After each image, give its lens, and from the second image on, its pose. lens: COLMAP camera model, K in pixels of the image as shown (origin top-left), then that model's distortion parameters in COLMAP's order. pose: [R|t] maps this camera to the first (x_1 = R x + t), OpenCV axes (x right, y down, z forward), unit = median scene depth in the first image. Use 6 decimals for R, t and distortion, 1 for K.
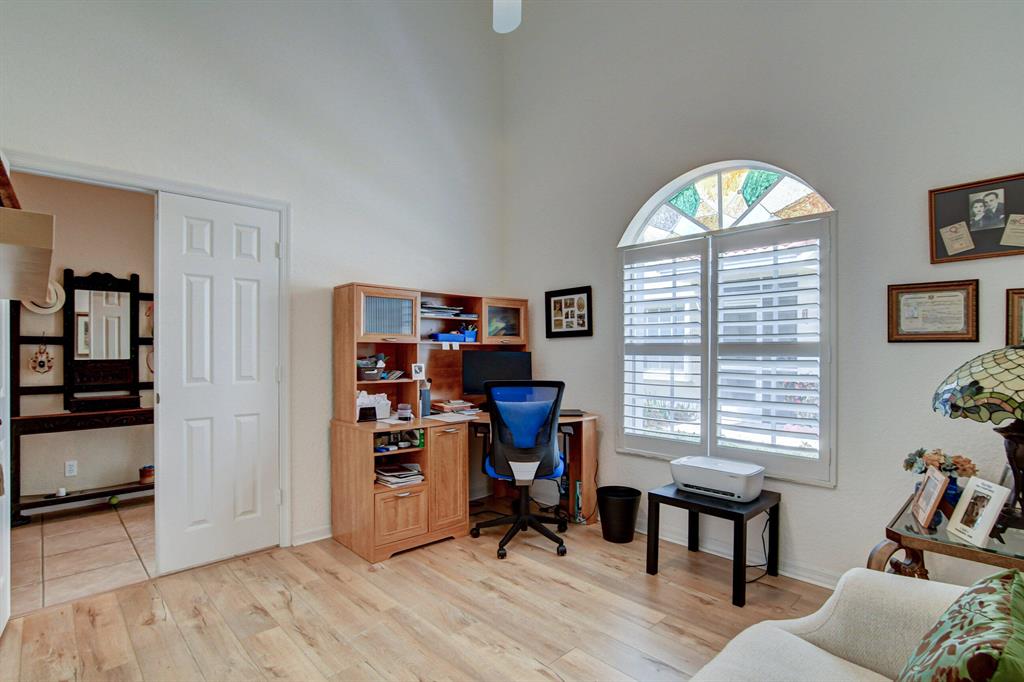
lens RADIAL K [[499.3, 0, 506.5], [0, 499.3, 345.5], [0, 0, 1]] dist [-0.029585, 0.010774]
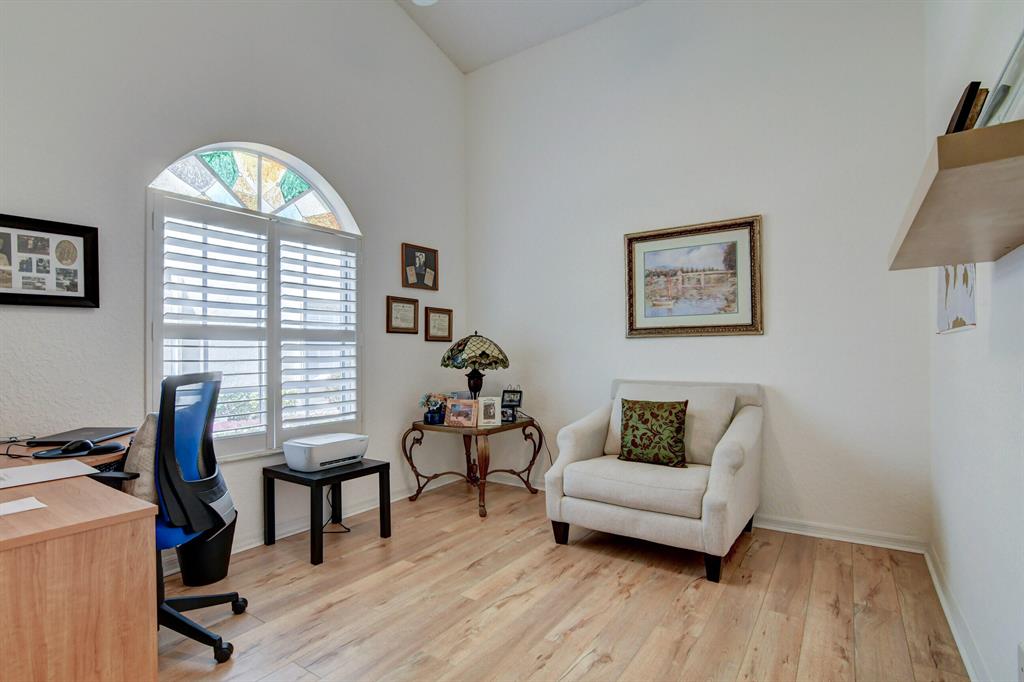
lens RADIAL K [[499.3, 0, 506.7], [0, 499.3, 345.4], [0, 0, 1]] dist [-0.029585, 0.010774]
pose [[-0.200287, 0.015002, 0.979622, -0.675952], [-0.000981, 0.999879, -0.015513, 0.046797], [-0.979737, -0.004068, -0.200248, 0.772556]]
